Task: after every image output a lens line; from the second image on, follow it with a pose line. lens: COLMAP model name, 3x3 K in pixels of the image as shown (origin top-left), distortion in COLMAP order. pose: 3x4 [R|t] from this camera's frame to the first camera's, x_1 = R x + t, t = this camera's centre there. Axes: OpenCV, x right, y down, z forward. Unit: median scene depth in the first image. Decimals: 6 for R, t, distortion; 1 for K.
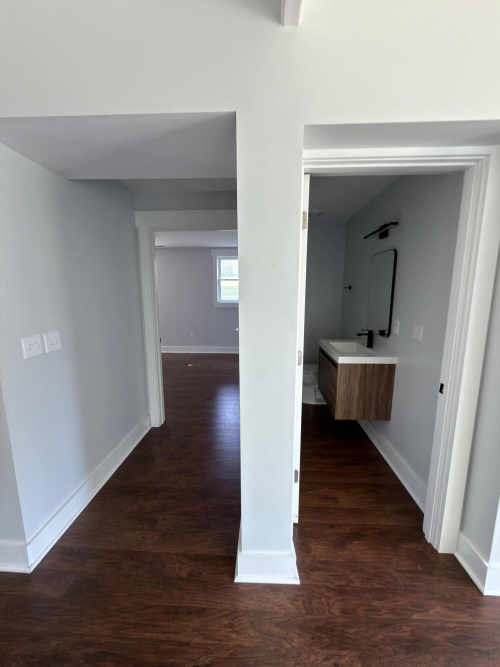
lens RADIAL K [[266.0, 0, 253.7], [0, 266.0, 333.9], [0, 0, 1]] dist [0.000988, -0.000192]
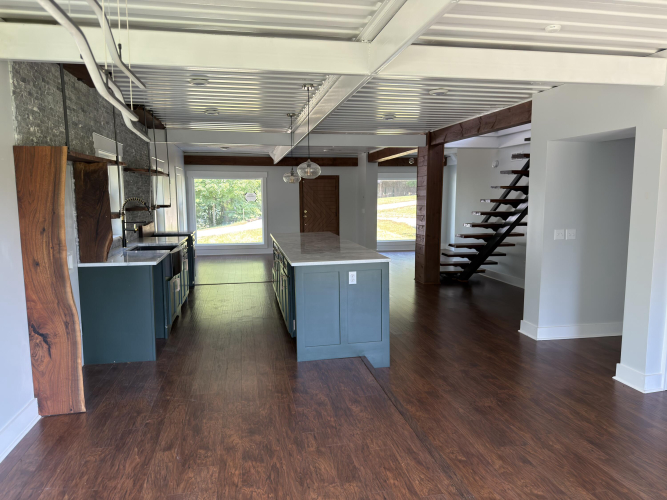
lens RADIAL K [[471.1, 0, 332.7], [0, 471.1, 249.0], [0, 0, 1]] dist [0.052382, -0.055983]
pose [[0.225474, 0.111674, -0.967828, 1.045385], [-0.153395, 0.985087, 0.077929, 0.062963], [0.962097, 0.130889, 0.239242, -0.687309]]
